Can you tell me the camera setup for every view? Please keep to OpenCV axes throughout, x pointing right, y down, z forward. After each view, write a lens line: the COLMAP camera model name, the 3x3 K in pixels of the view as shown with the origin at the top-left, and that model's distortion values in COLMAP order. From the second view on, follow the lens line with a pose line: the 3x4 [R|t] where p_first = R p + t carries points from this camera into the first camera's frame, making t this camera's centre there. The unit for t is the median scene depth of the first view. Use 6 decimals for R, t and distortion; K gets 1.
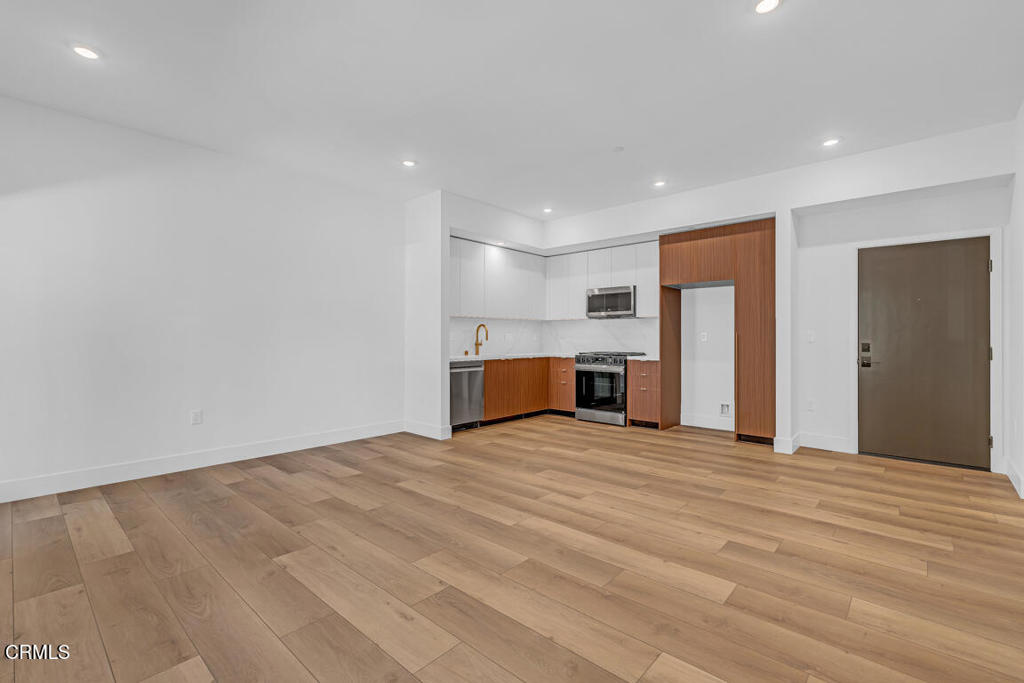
lens RADIAL K [[453.9, 0, 512.8], [0, 453.9, 334.7], [0, 0, 1]] dist [-0.005128, 0.002414]
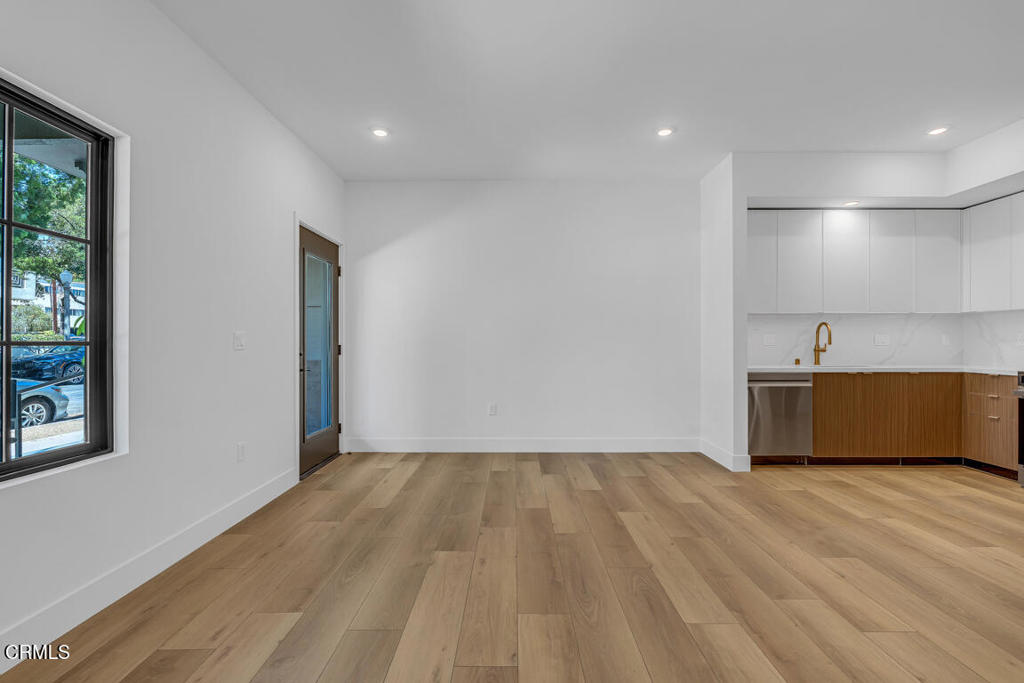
lens RADIAL K [[453.9, 0, 514.7], [0, 453.9, 342.3], [0, 0, 1]] dist [-0.005128, 0.002414]
pose [[0.666907, -0.000942, -0.745140, 0.201099], [0.007753, 0.999954, 0.005676, 0.000896], [0.745100, -0.009563, 0.666884, 0.229520]]
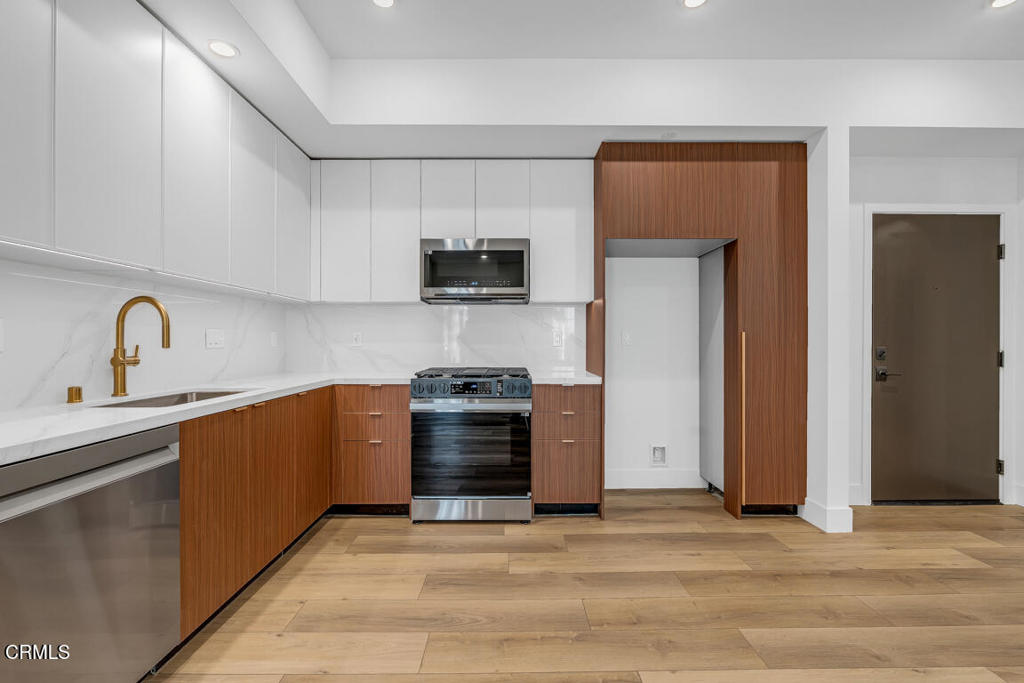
lens RADIAL K [[453.9, 0, 514.8], [0, 453.9, 340.8], [0, 0, 1]] dist [-0.005128, 0.002414]
pose [[0.740301, -0.000500, 0.672275, -0.126234], [-0.004113, 0.999978, 0.005273, 0.006606], [-0.672262, -0.006669, 0.740283, 0.867115]]
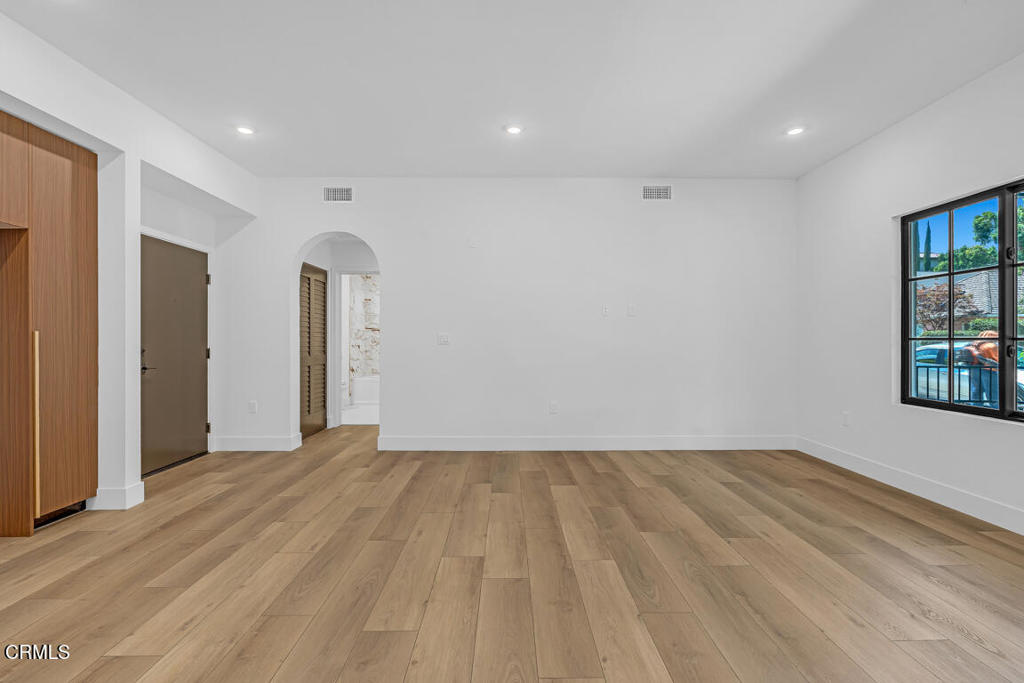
lens RADIAL K [[453.9, 0, 512.9], [0, 453.9, 343.4], [0, 0, 1]] dist [-0.005128, 0.002414]
pose [[-0.672724, -0.004049, 0.739883, -0.314677], [-0.005560, 0.999984, 0.000417, 0.008754], [-0.739873, -0.003833, -0.672736, 1.063095]]
